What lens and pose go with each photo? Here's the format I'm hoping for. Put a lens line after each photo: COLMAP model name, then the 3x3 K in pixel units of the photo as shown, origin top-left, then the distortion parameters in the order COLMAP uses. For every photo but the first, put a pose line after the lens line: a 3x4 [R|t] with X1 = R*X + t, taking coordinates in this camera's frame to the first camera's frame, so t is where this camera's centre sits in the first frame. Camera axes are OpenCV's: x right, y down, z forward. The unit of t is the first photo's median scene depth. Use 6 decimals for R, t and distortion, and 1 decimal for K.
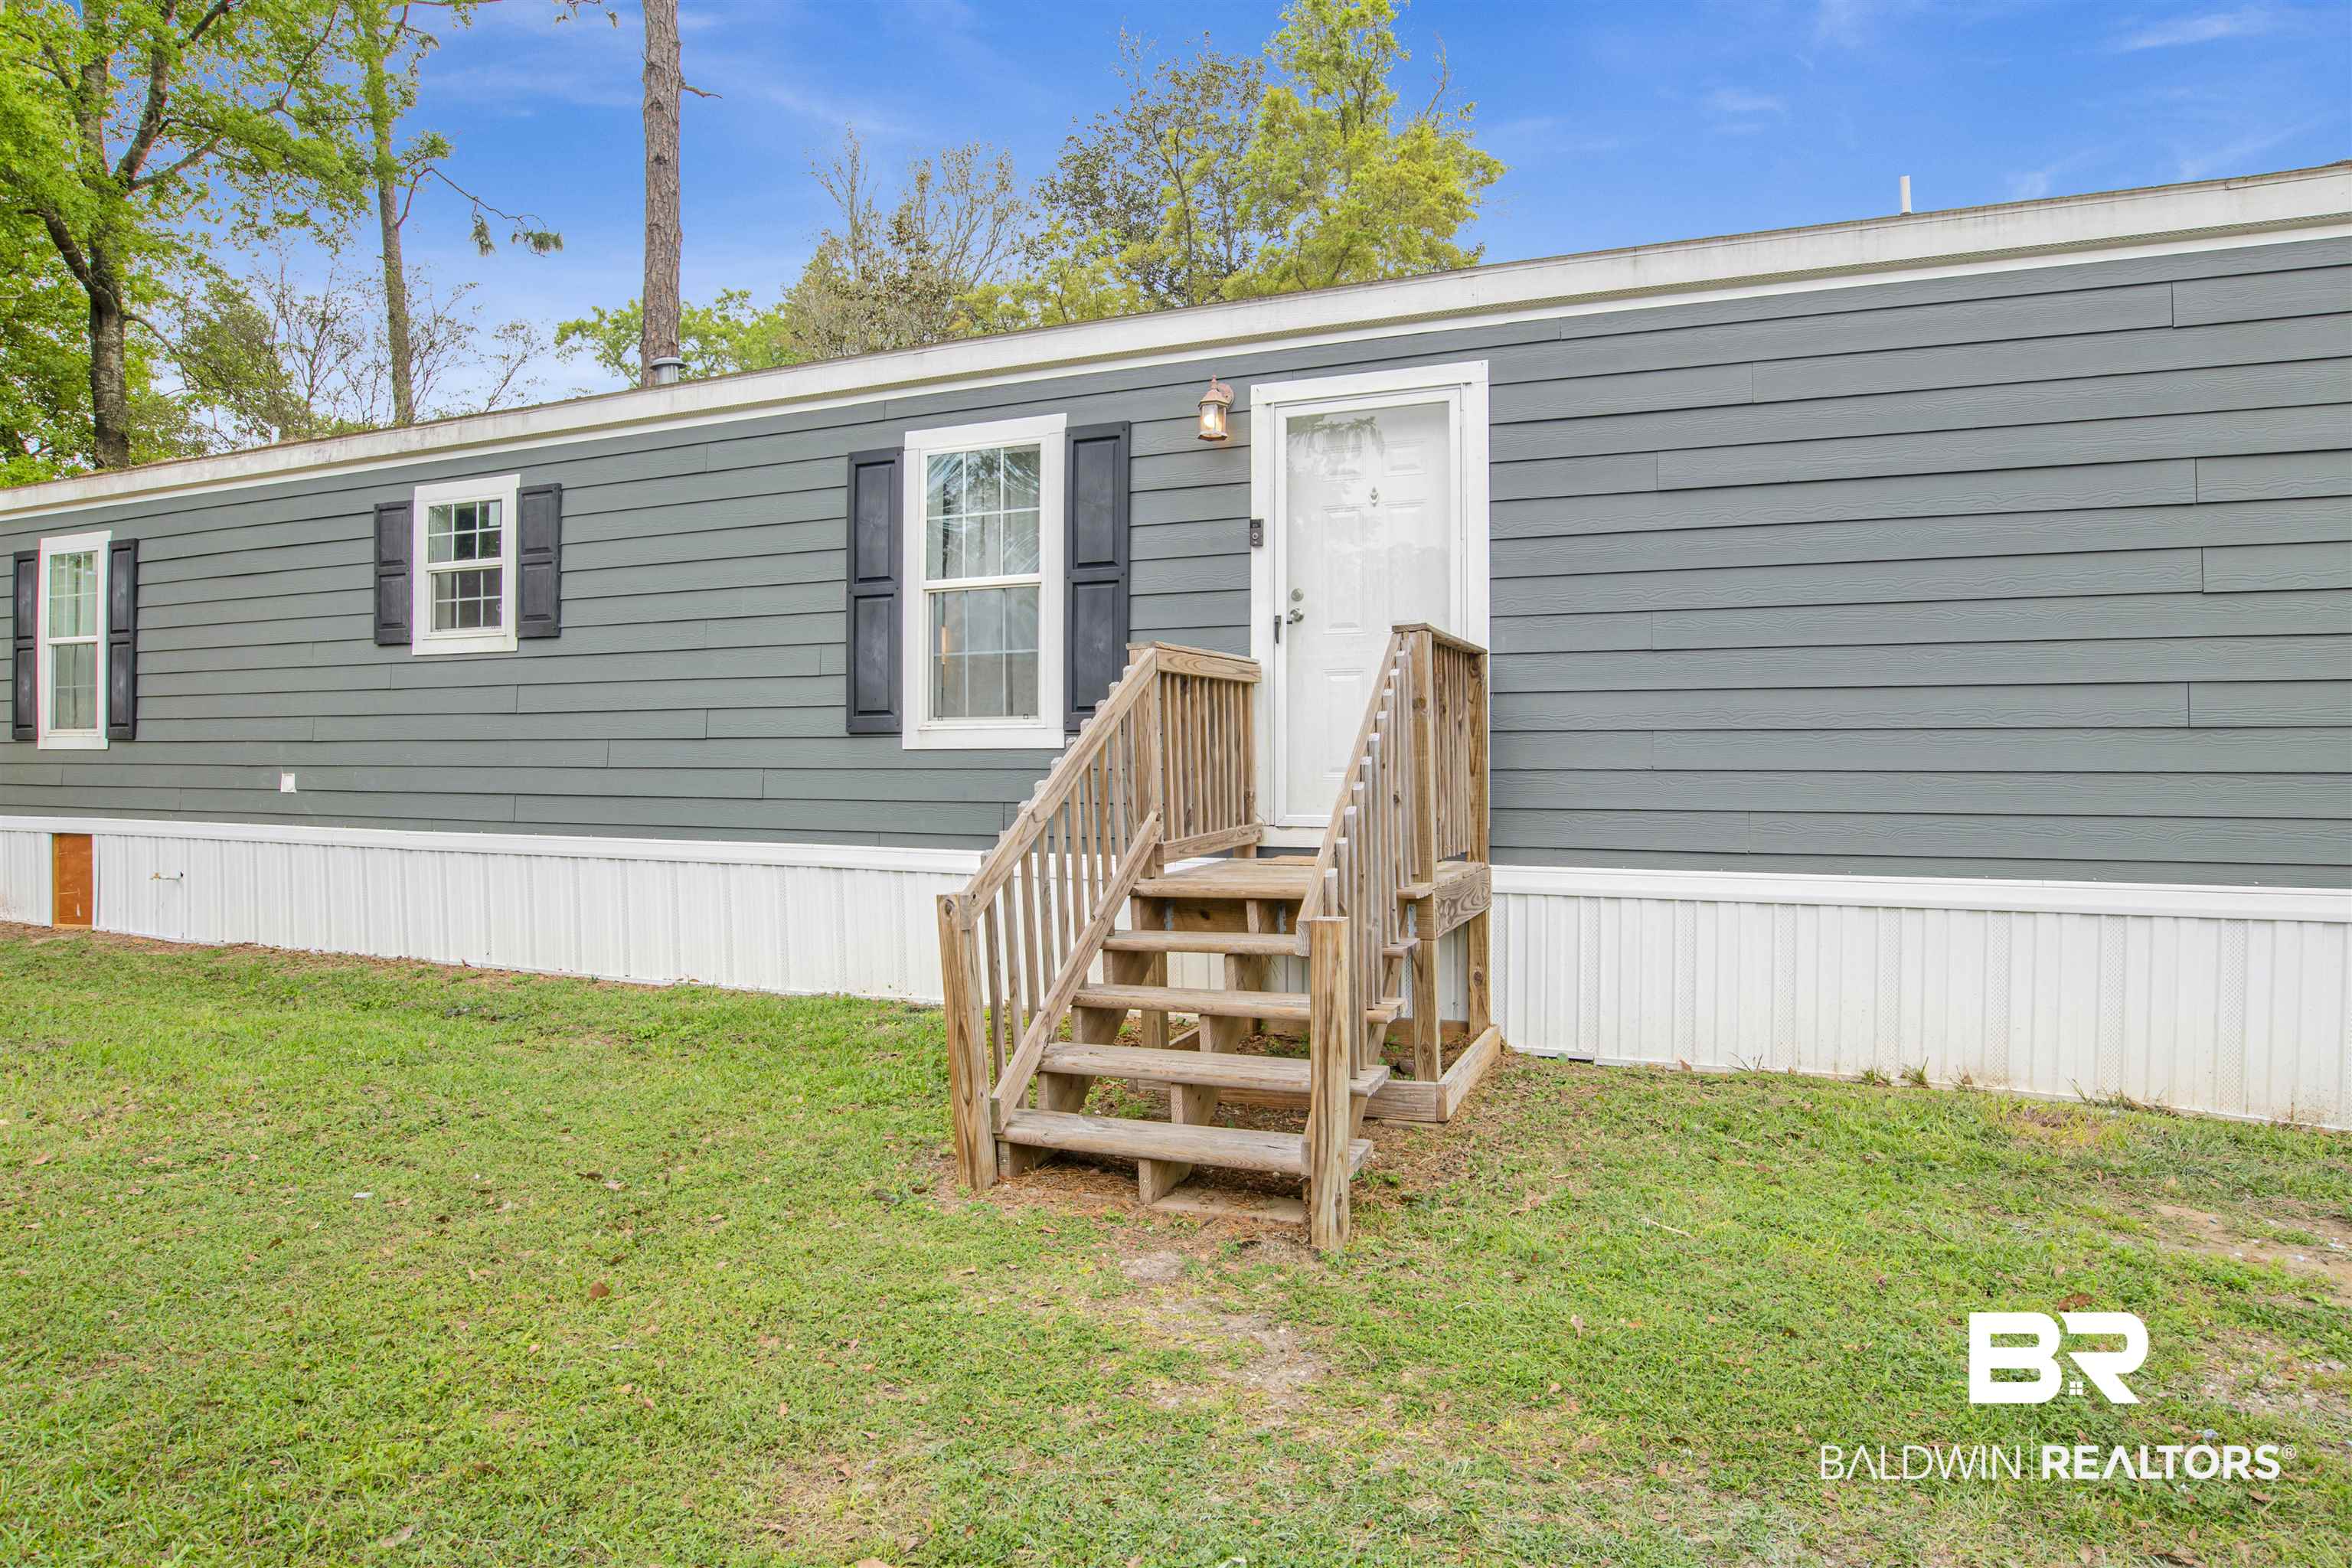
lens RADIAL K [[1271.2, 0, 1176.0], [0, 1271.2, 784.0], [0, 0, 1]] dist [-0.060801, 0.019918]
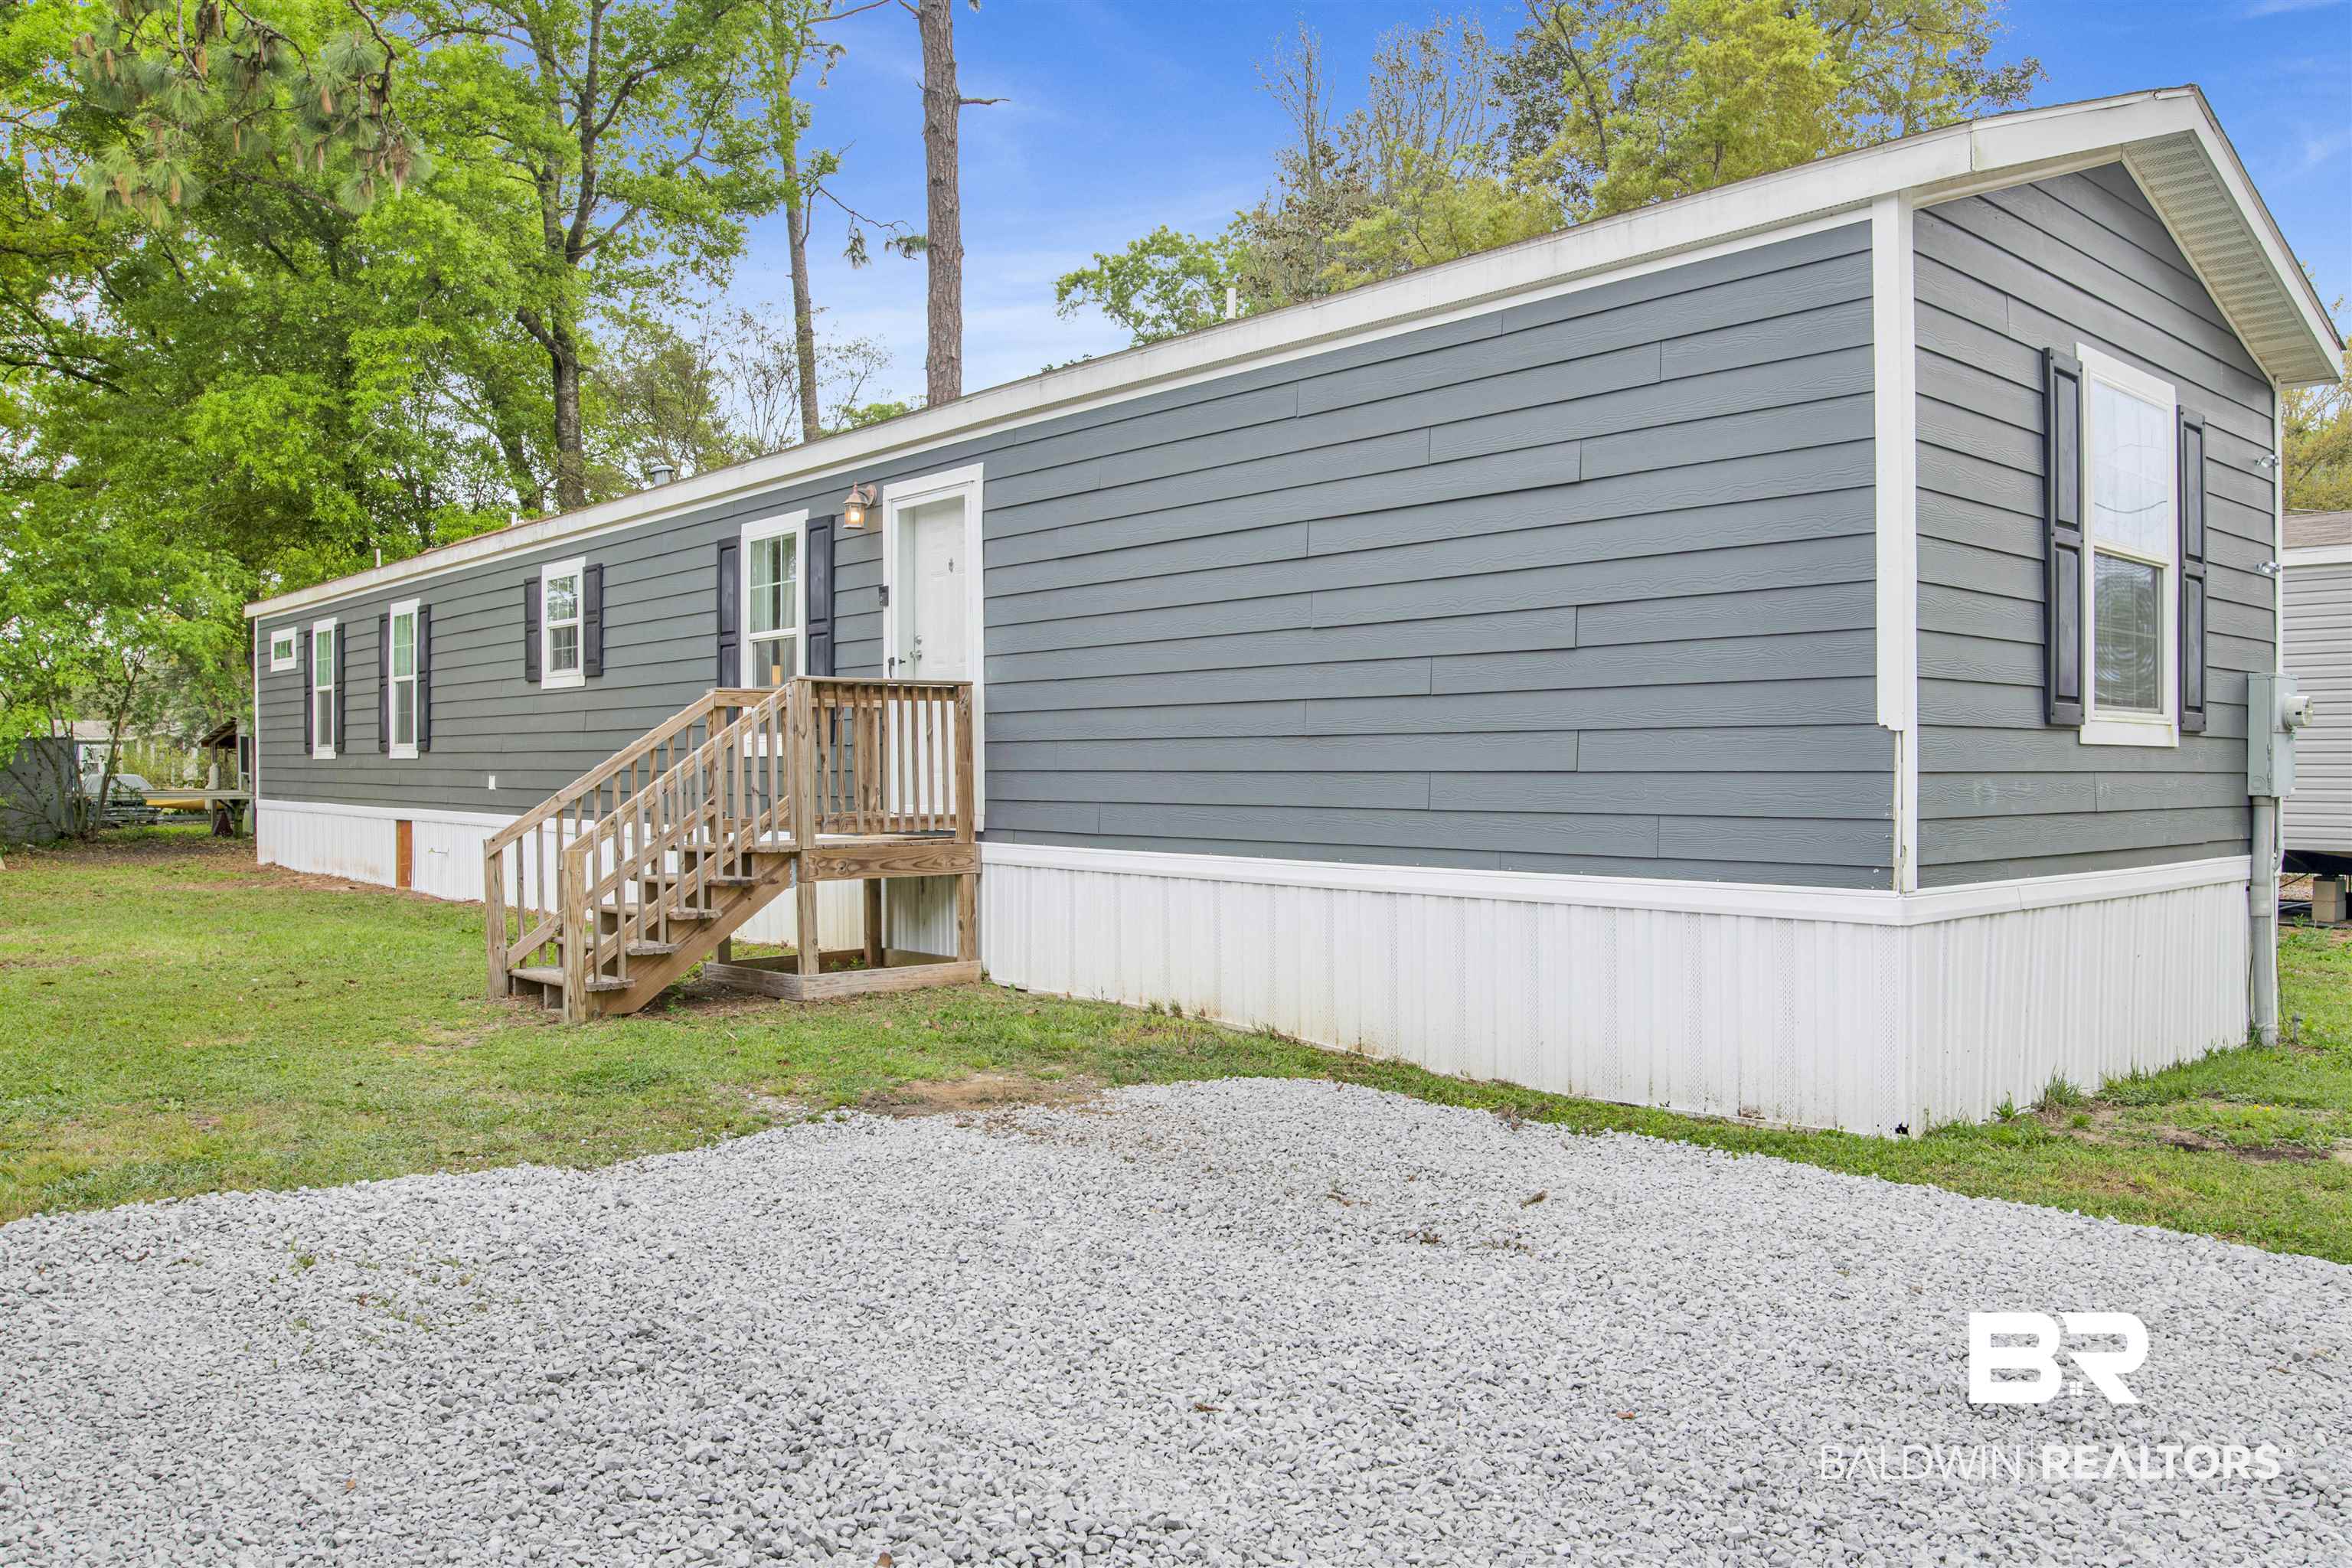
lens RADIAL K [[1717.9, 0, 1176.0], [0, 1717.9, 784.0], [0, 0, 1]] dist [-0.038626, -0.001022]
pose [[0.892132, 0.001714, -0.451772, 0.751171], [-0.004991, 0.999969, -0.006061, 0.007779], [0.451748, 0.007662, 0.892113, -0.316226]]
